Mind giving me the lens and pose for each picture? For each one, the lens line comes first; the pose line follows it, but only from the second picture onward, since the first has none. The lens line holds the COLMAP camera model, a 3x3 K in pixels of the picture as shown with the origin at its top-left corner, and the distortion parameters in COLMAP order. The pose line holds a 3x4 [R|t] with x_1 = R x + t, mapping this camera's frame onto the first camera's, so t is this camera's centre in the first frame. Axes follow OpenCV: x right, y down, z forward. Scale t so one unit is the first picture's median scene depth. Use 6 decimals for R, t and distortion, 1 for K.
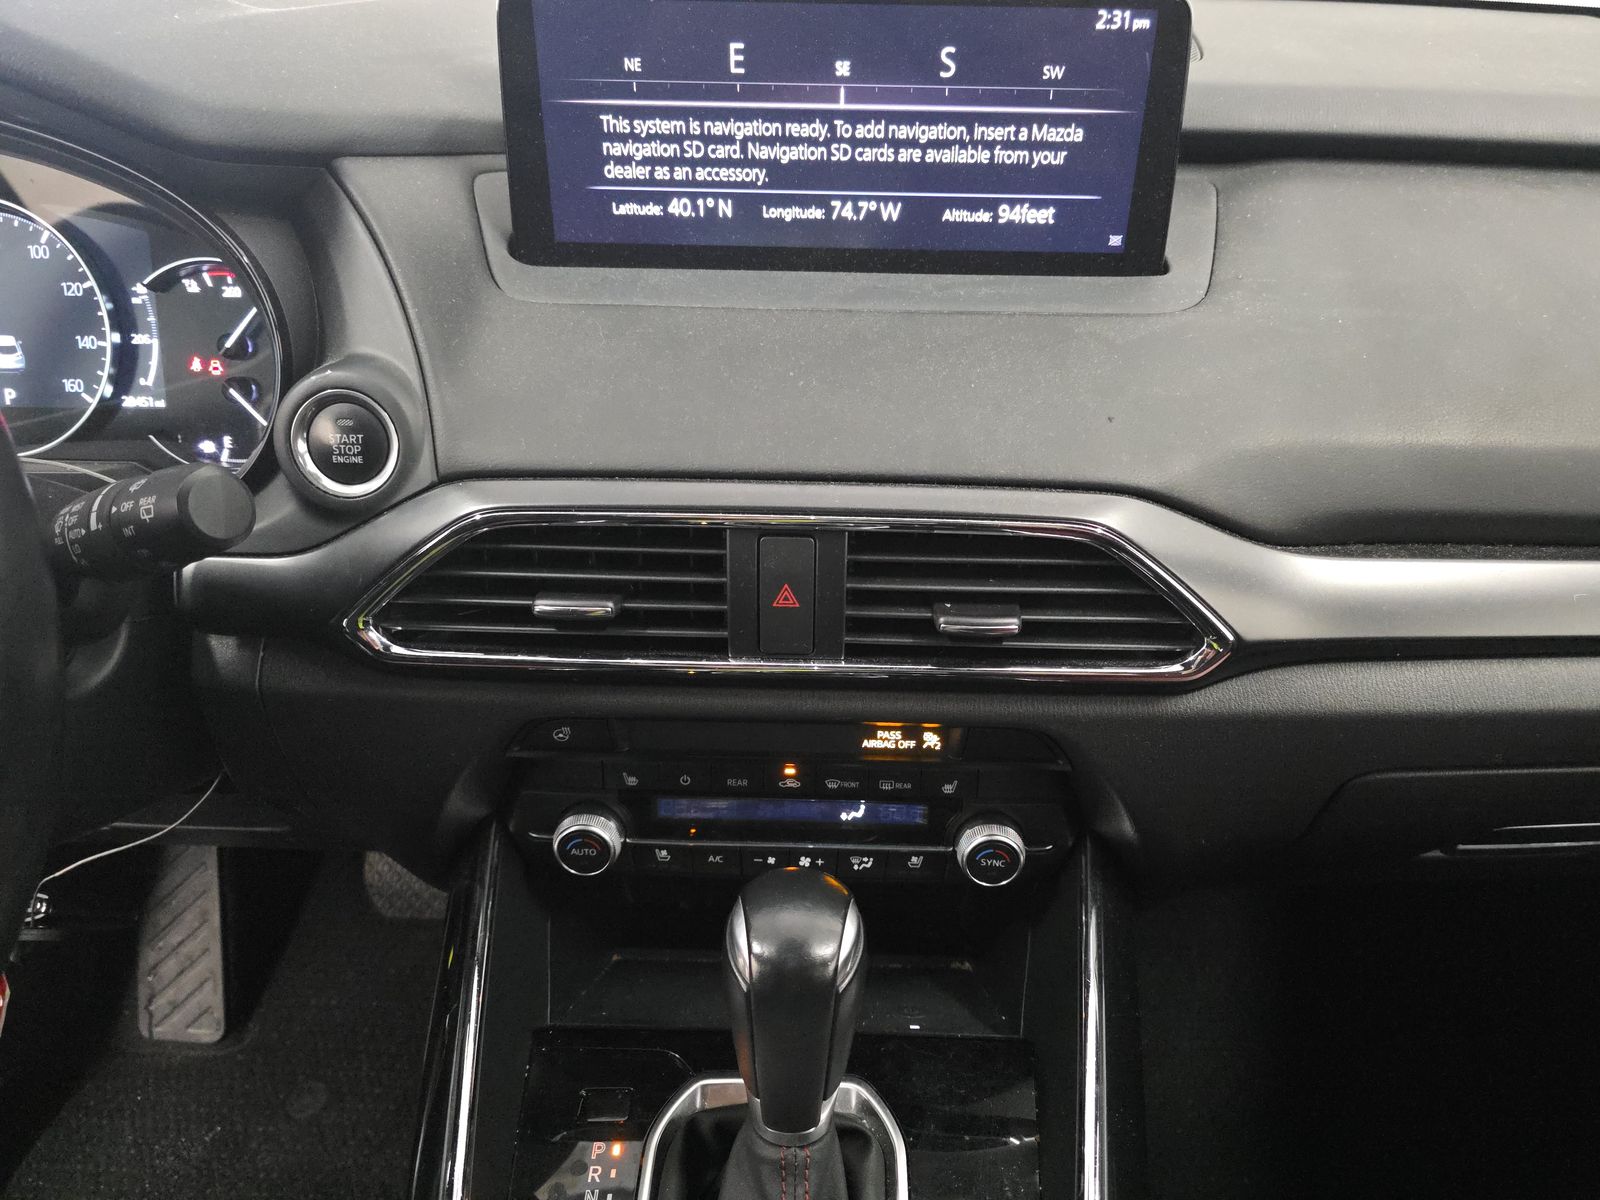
lens RADIAL K [[1092.9, 0, 796.9], [0, 1092.9, 593.7], [0, 0, 1]] dist [0.032245, -0.018173]
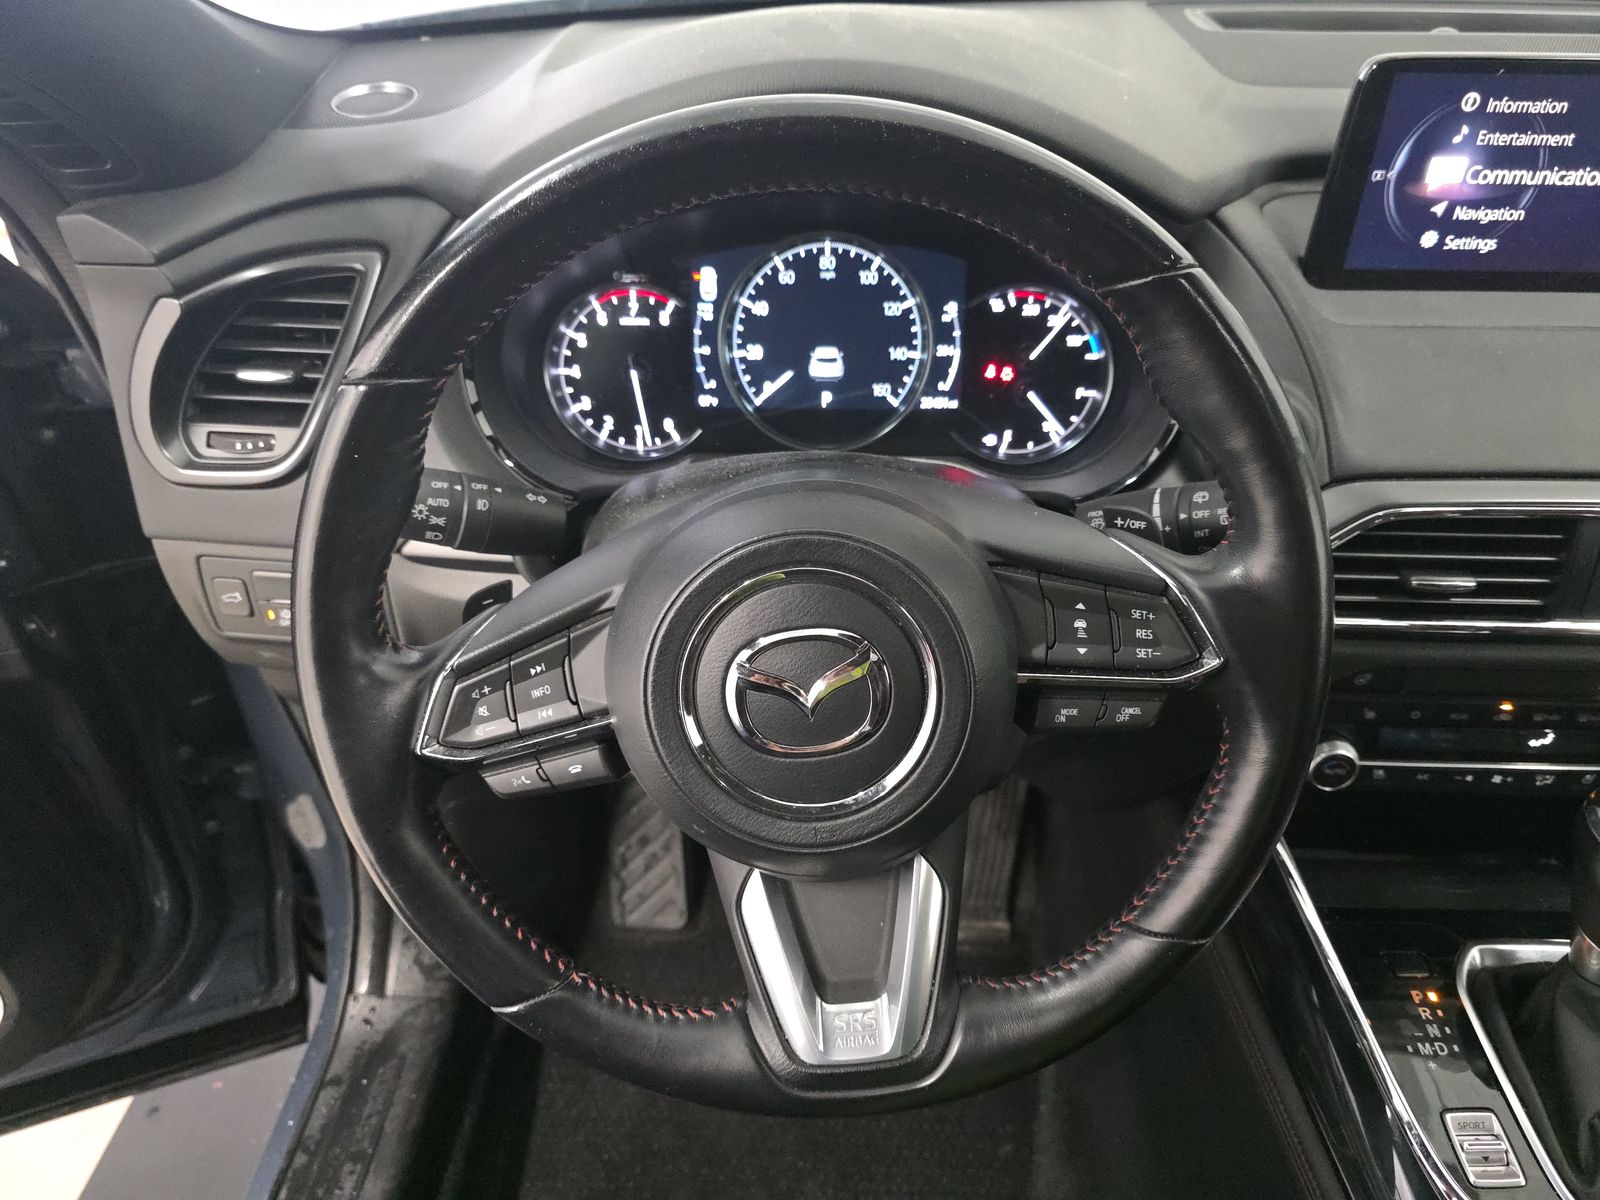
lens RADIAL K [[1092.9, 0, 813.4], [0, 1092.9, 616.9], [0, 0, 1]] dist [0.032245, -0.018173]
pose [[0.999985, -0.004931, -0.002462, -0.735825], [0.005152, 0.994979, 0.099952, -0.062556], [0.001956, -0.099963, 0.994989, -0.211184]]
